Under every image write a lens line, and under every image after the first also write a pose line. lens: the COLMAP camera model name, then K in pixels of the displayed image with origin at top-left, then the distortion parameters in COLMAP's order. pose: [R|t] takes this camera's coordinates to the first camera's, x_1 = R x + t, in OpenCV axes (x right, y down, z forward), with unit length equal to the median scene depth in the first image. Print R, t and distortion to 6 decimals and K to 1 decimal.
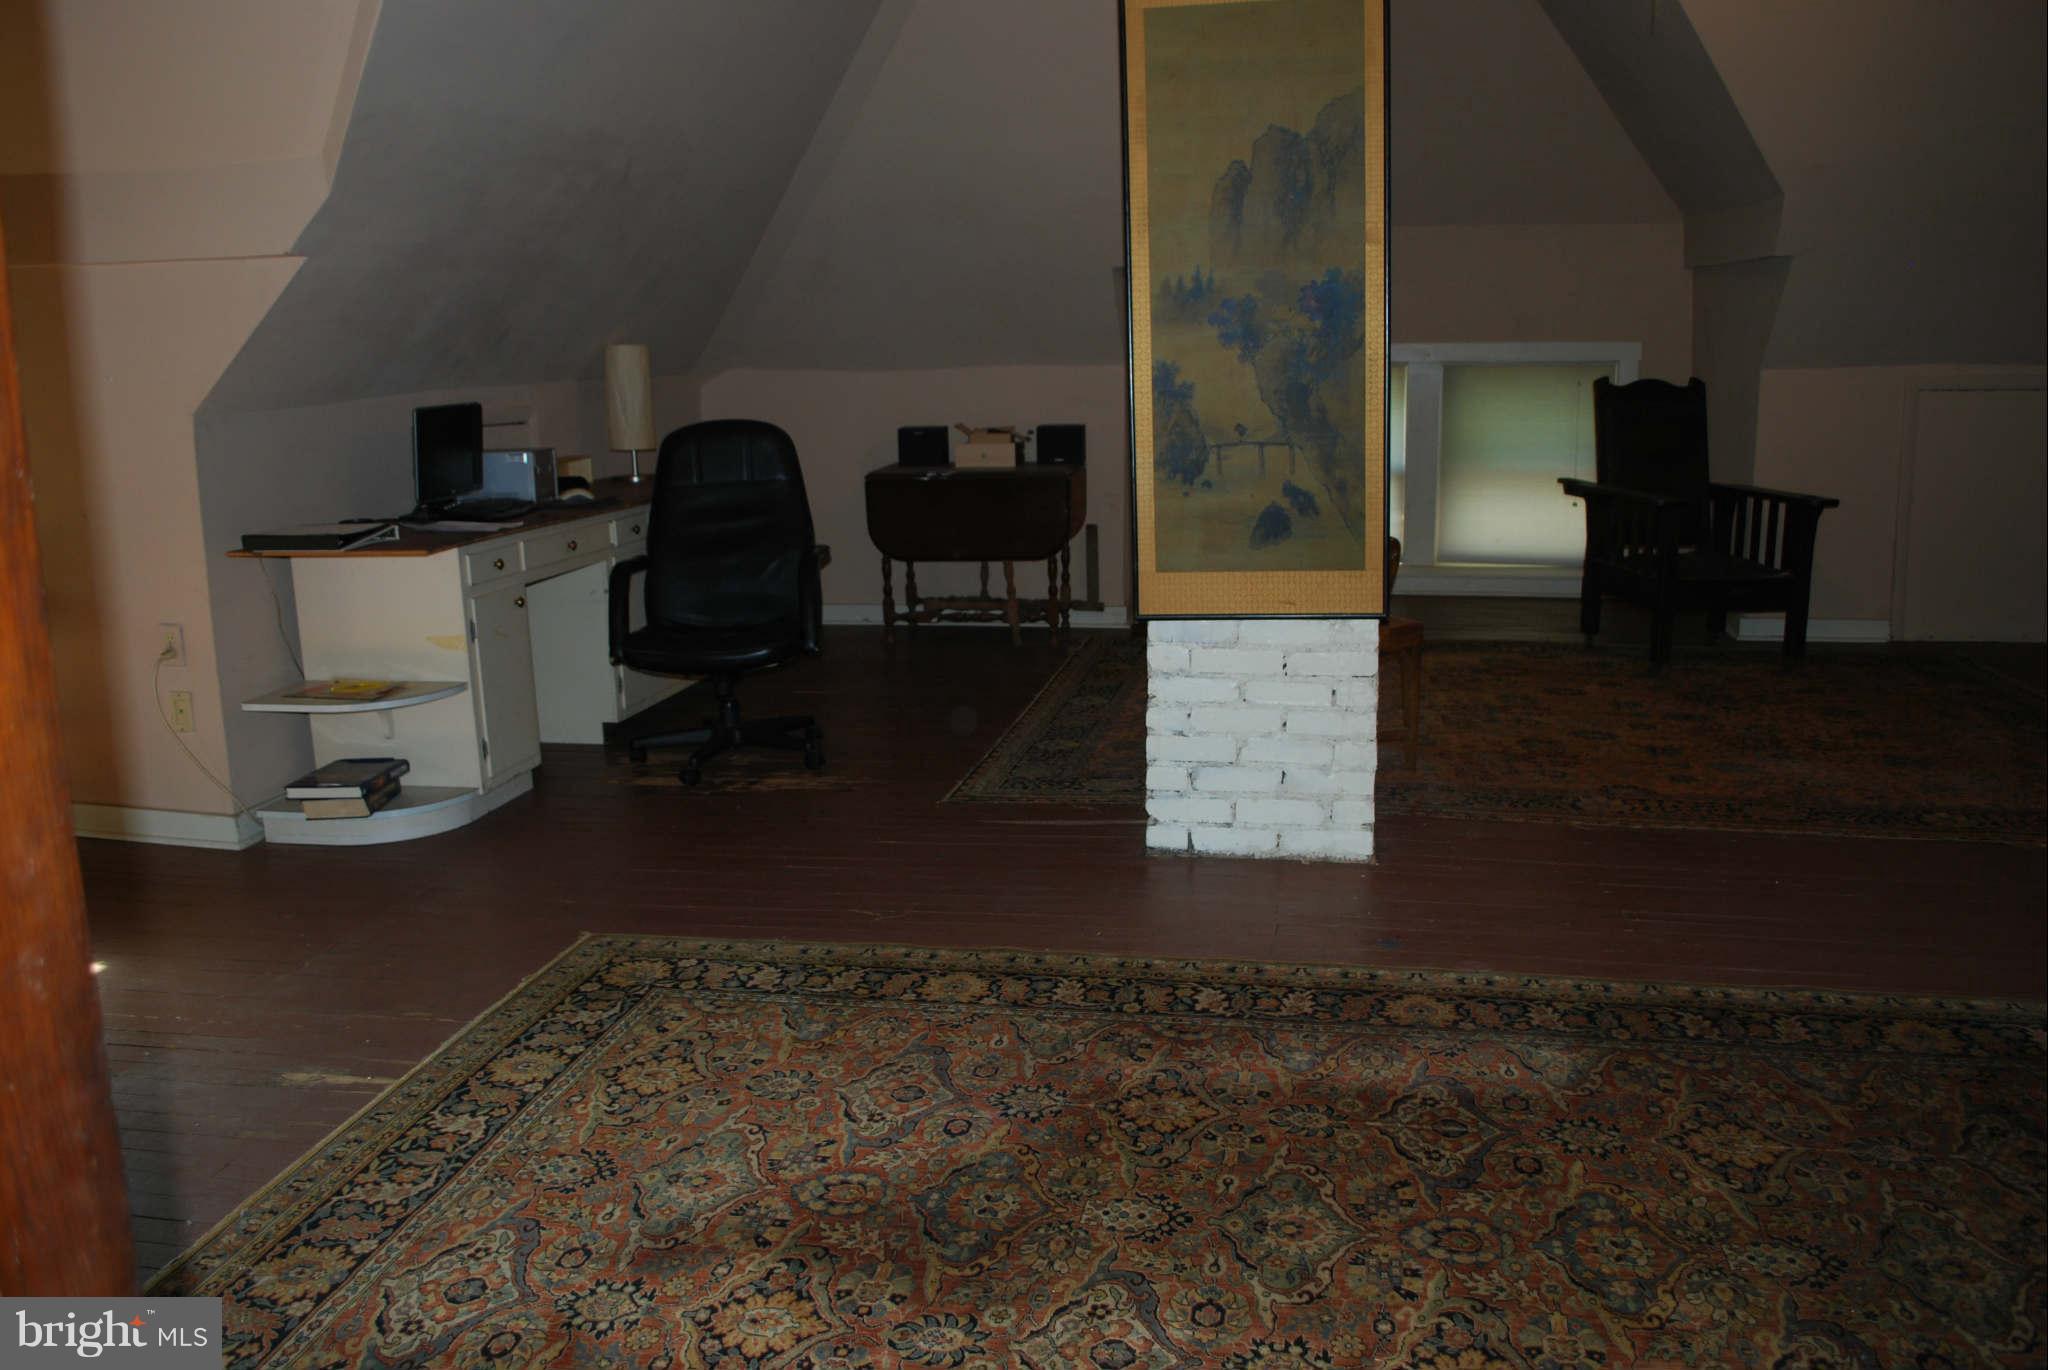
lens RADIAL K [[1615.7, 0, 1022.4], [0, 1615.7, 687.1], [0, 0, 1]] dist [-0.076878, 0.008284]
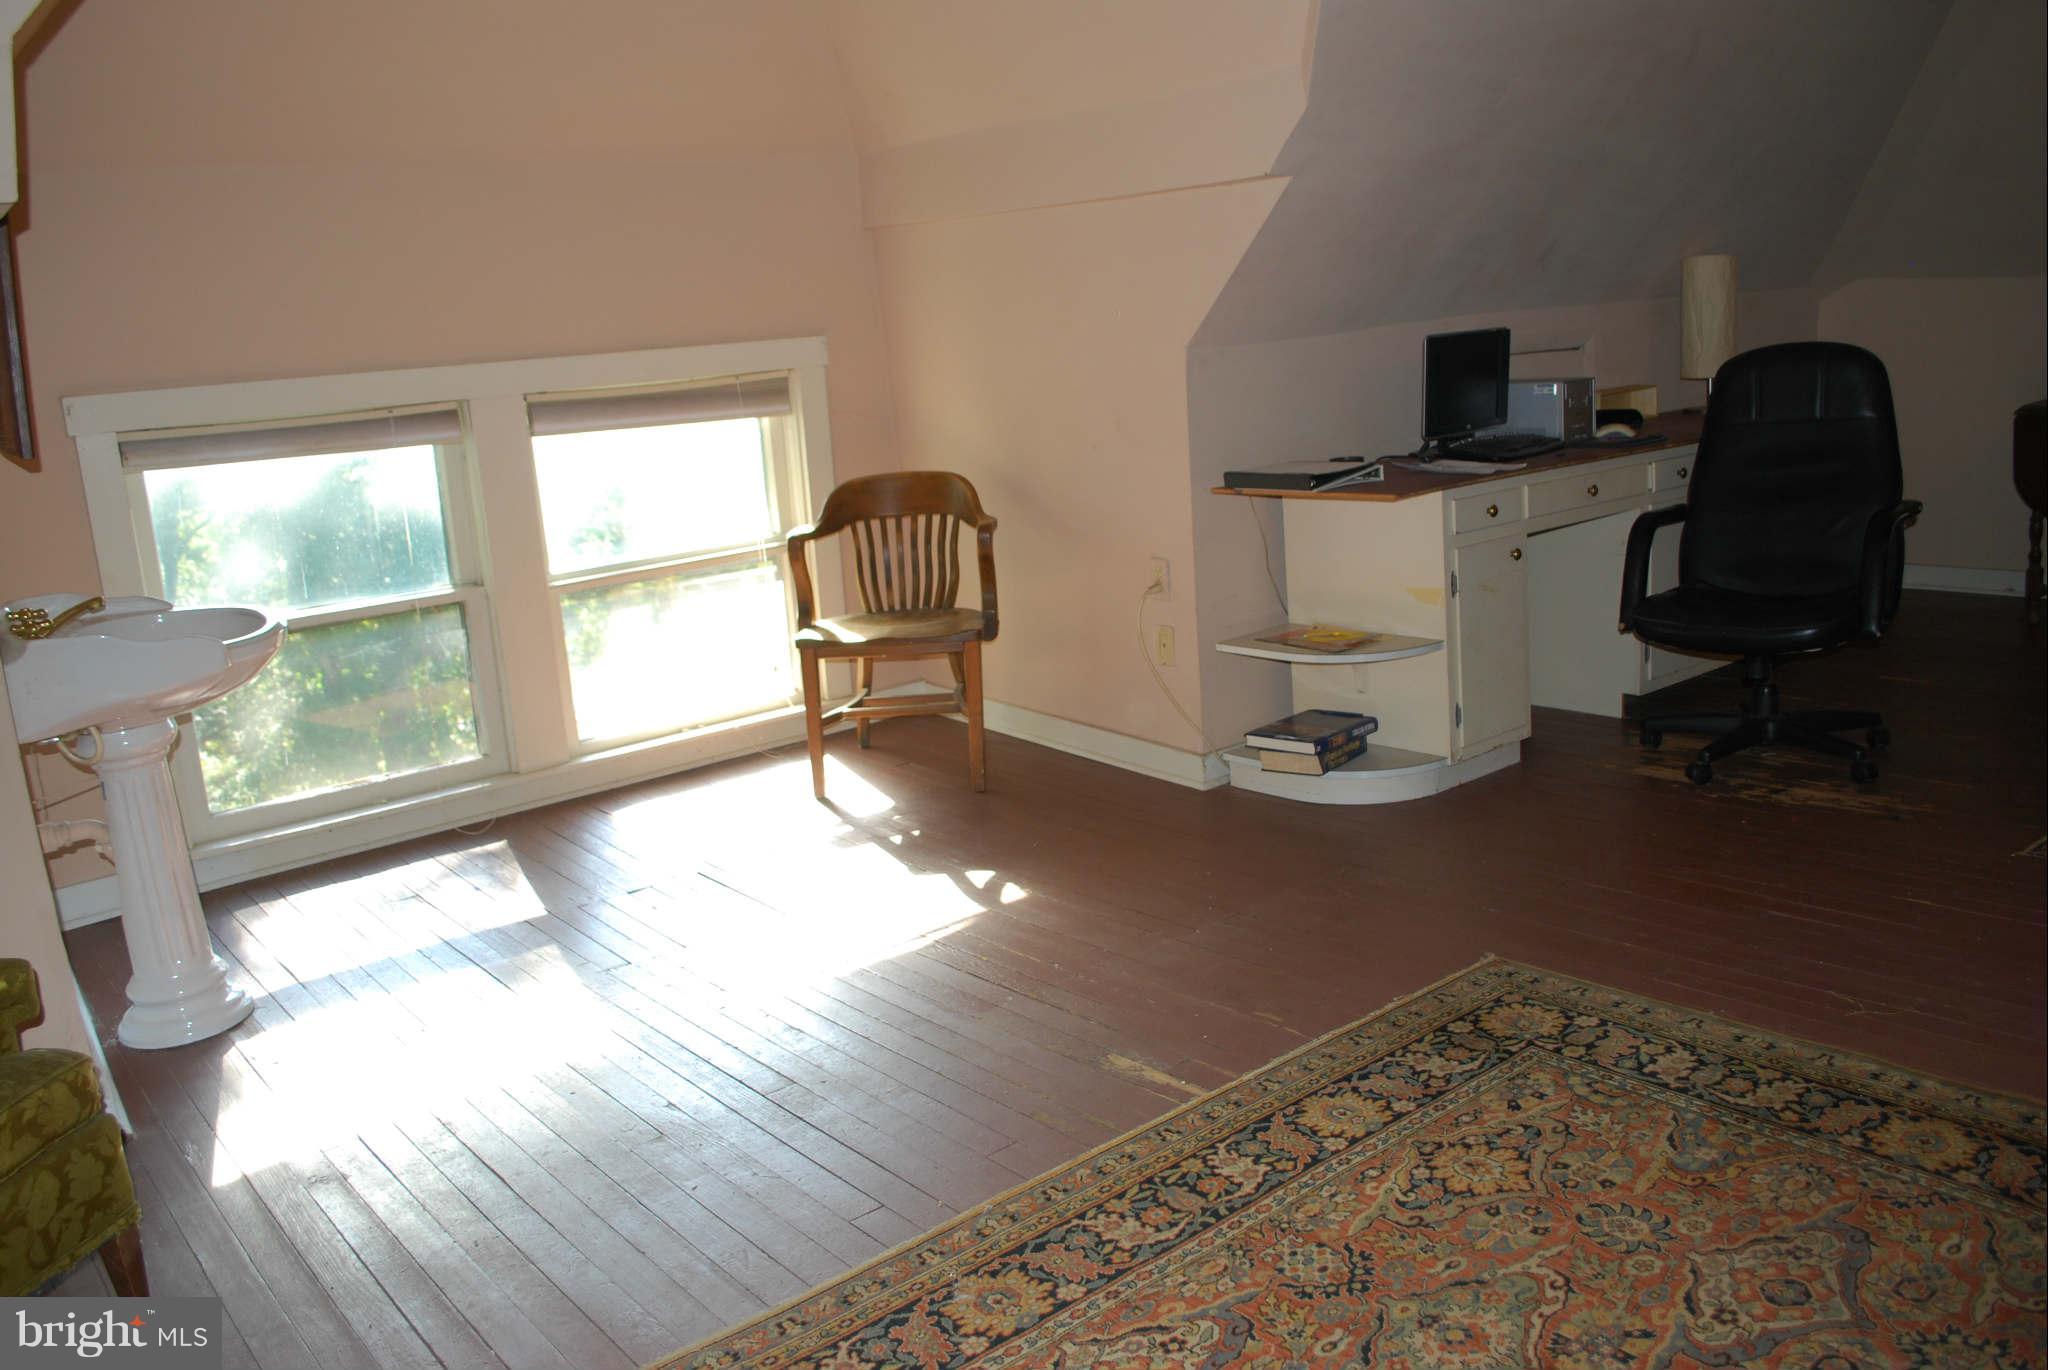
lens RADIAL K [[1615.7, 0, 1027.1], [0, 1615.7, 683.5], [0, 0, 1]] dist [-0.076878, 0.008284]
pose [[0.761851, 0.102847, -0.639535, 0.071438], [-0.072811, 0.994654, 0.073219, -0.035254], [0.643647, -0.009216, 0.765267, 0.191379]]
